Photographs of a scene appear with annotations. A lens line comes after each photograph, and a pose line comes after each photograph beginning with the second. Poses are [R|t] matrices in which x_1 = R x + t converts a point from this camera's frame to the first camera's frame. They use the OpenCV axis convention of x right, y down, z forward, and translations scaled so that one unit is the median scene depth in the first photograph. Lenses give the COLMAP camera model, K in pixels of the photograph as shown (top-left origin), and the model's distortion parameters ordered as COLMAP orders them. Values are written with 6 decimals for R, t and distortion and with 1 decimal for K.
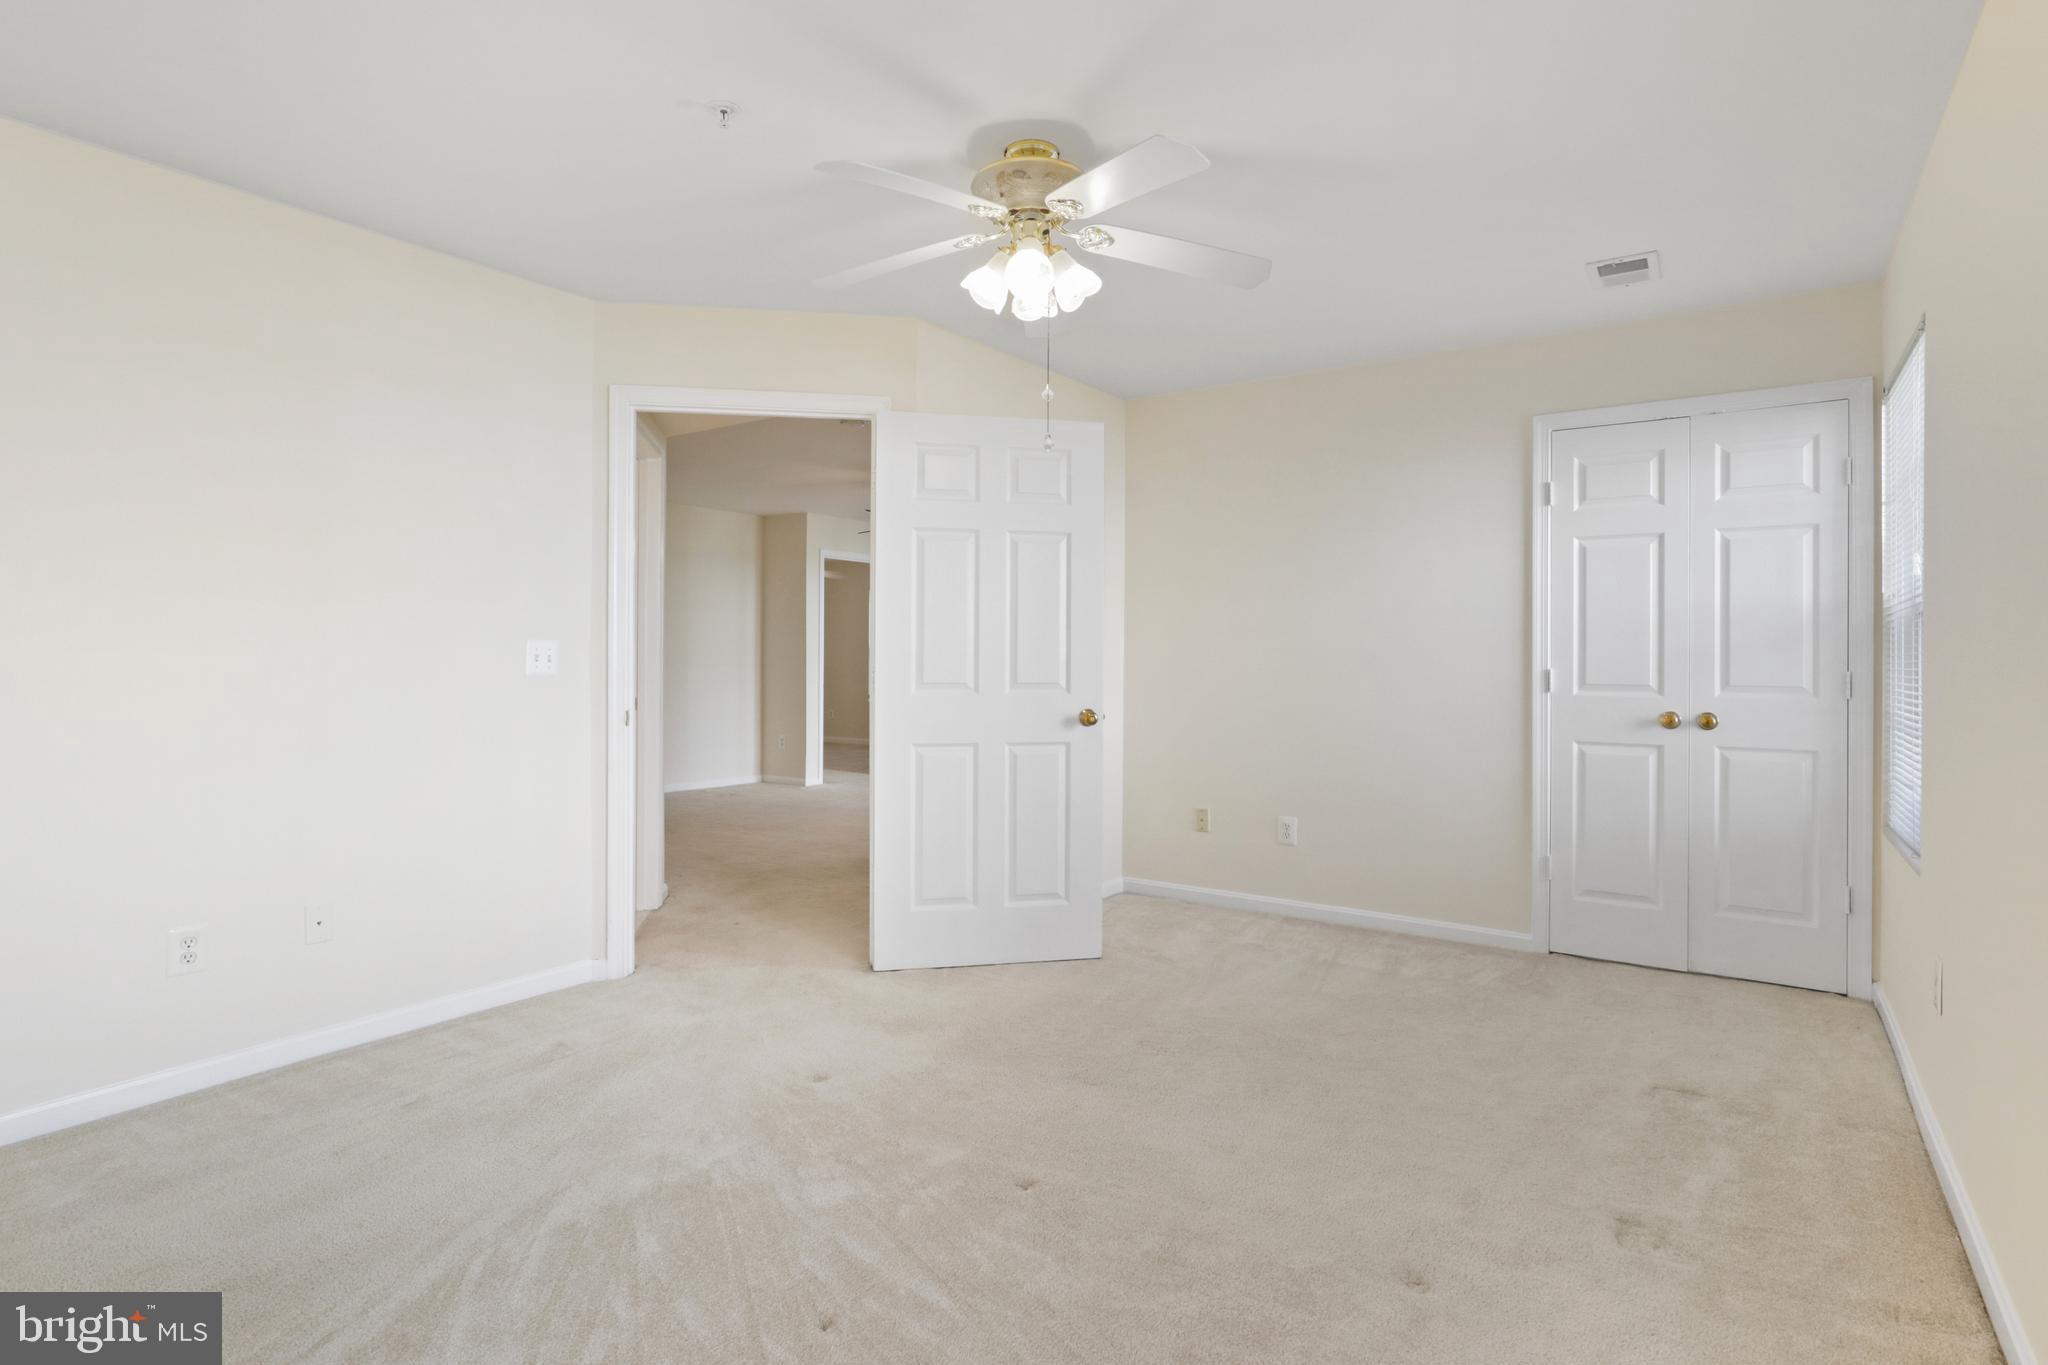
lens RADIAL K [[1034.2, 0, 1021.3], [0, 1034.2, 669.7], [0, 0, 1]] dist [-0.001458, 0.000861]
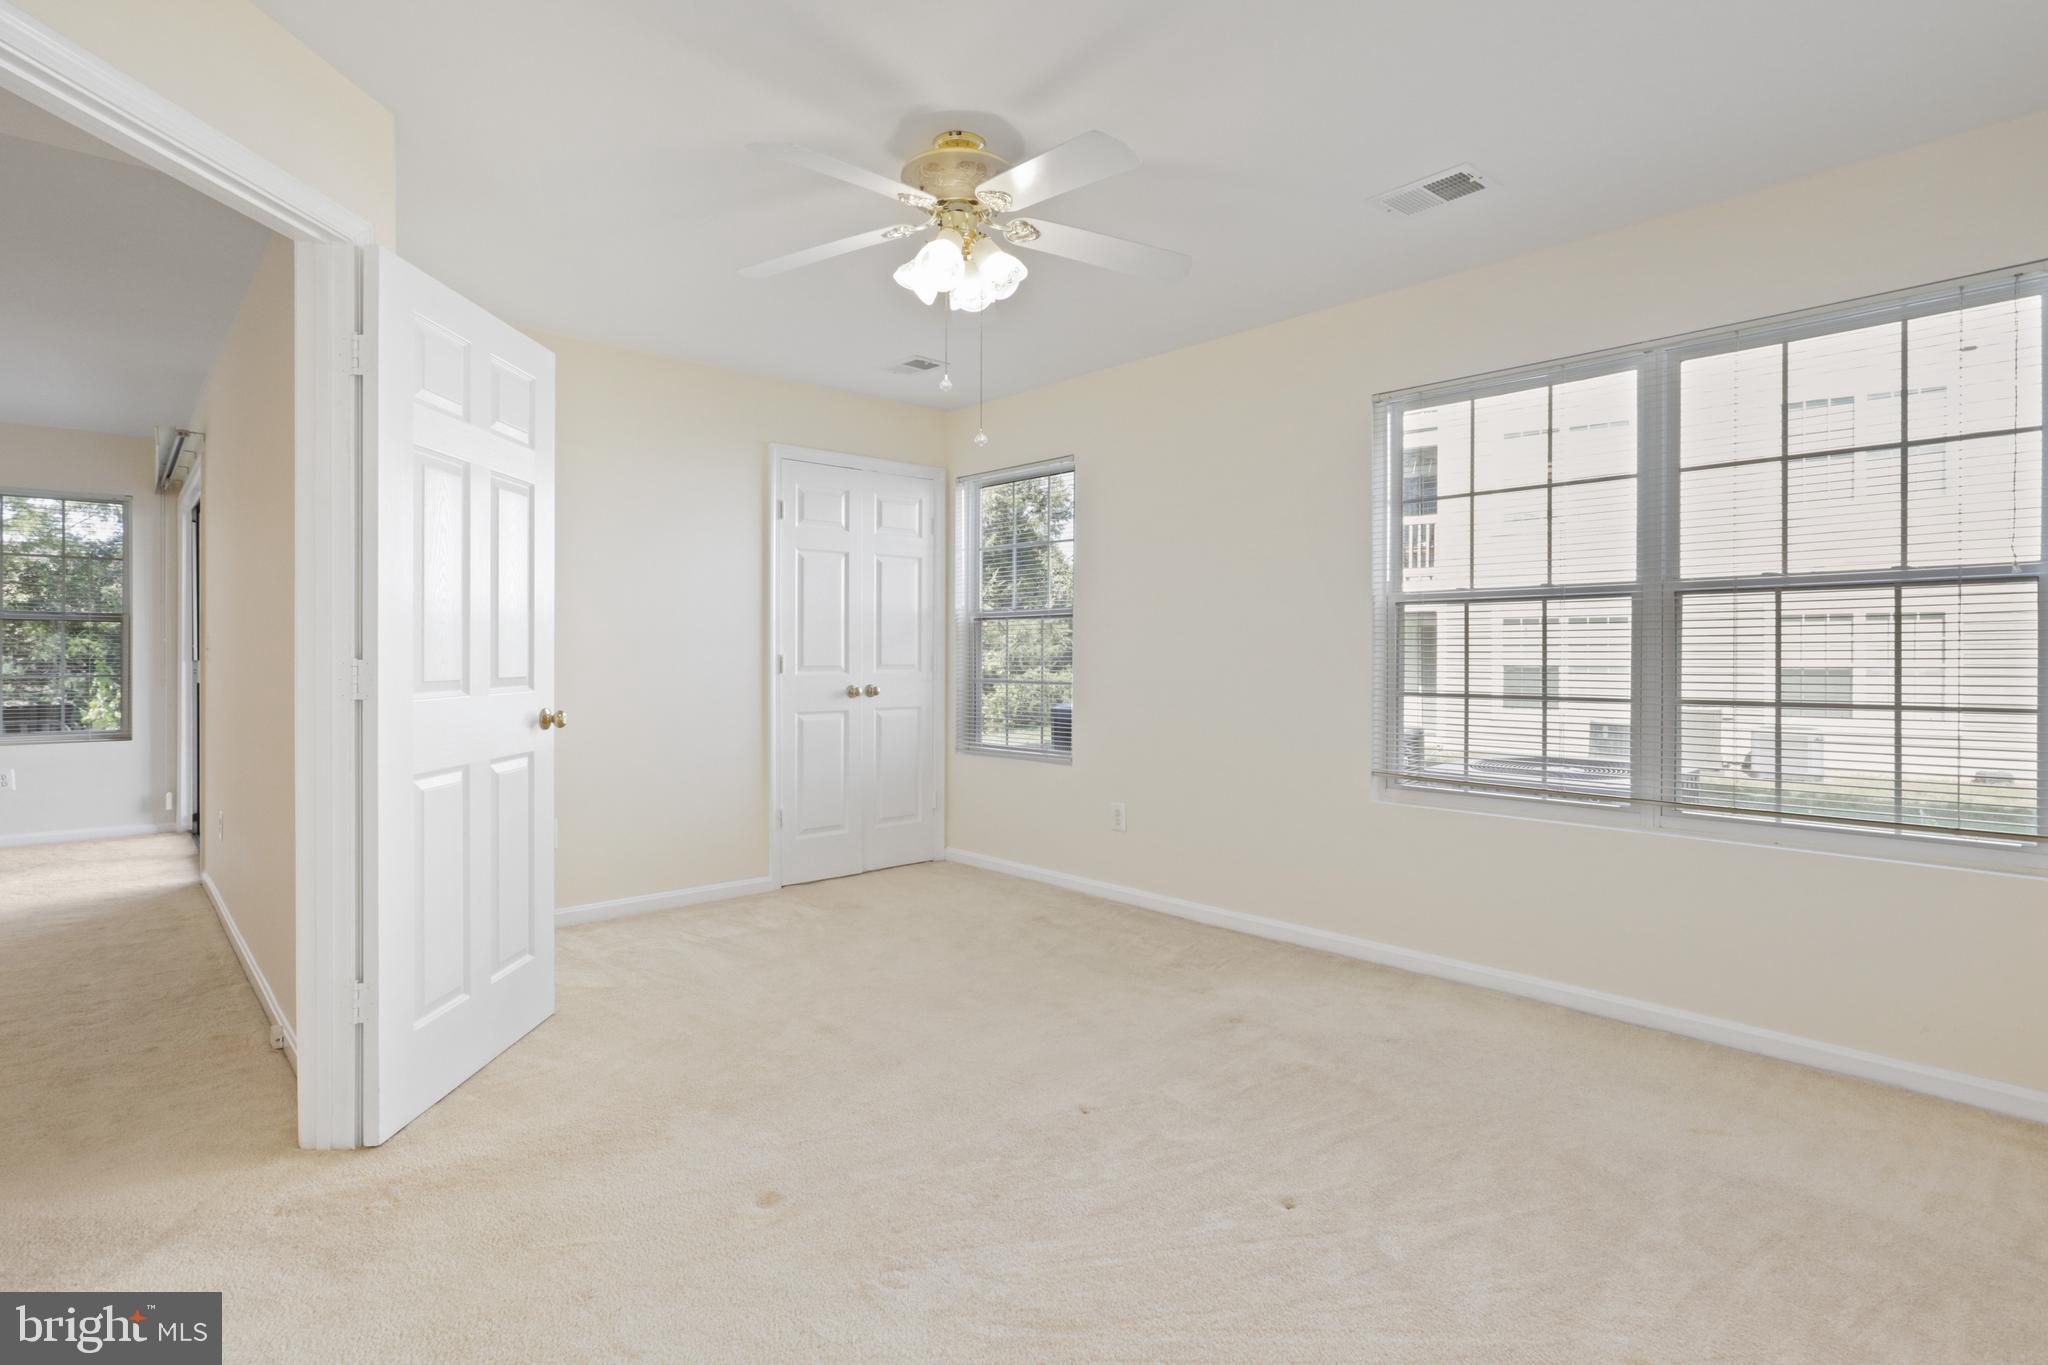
lens RADIAL K [[1034.2, 0, 1021.5], [0, 1034.2, 675.0], [0, 0, 1]] dist [-0.001458, 0.000861]
pose [[0.237091, -0.029433, 0.971041, -0.626527], [0.008143, 0.999566, 0.028310, -0.009298], [-0.971453, 0.001195, 0.237228, 0.455099]]
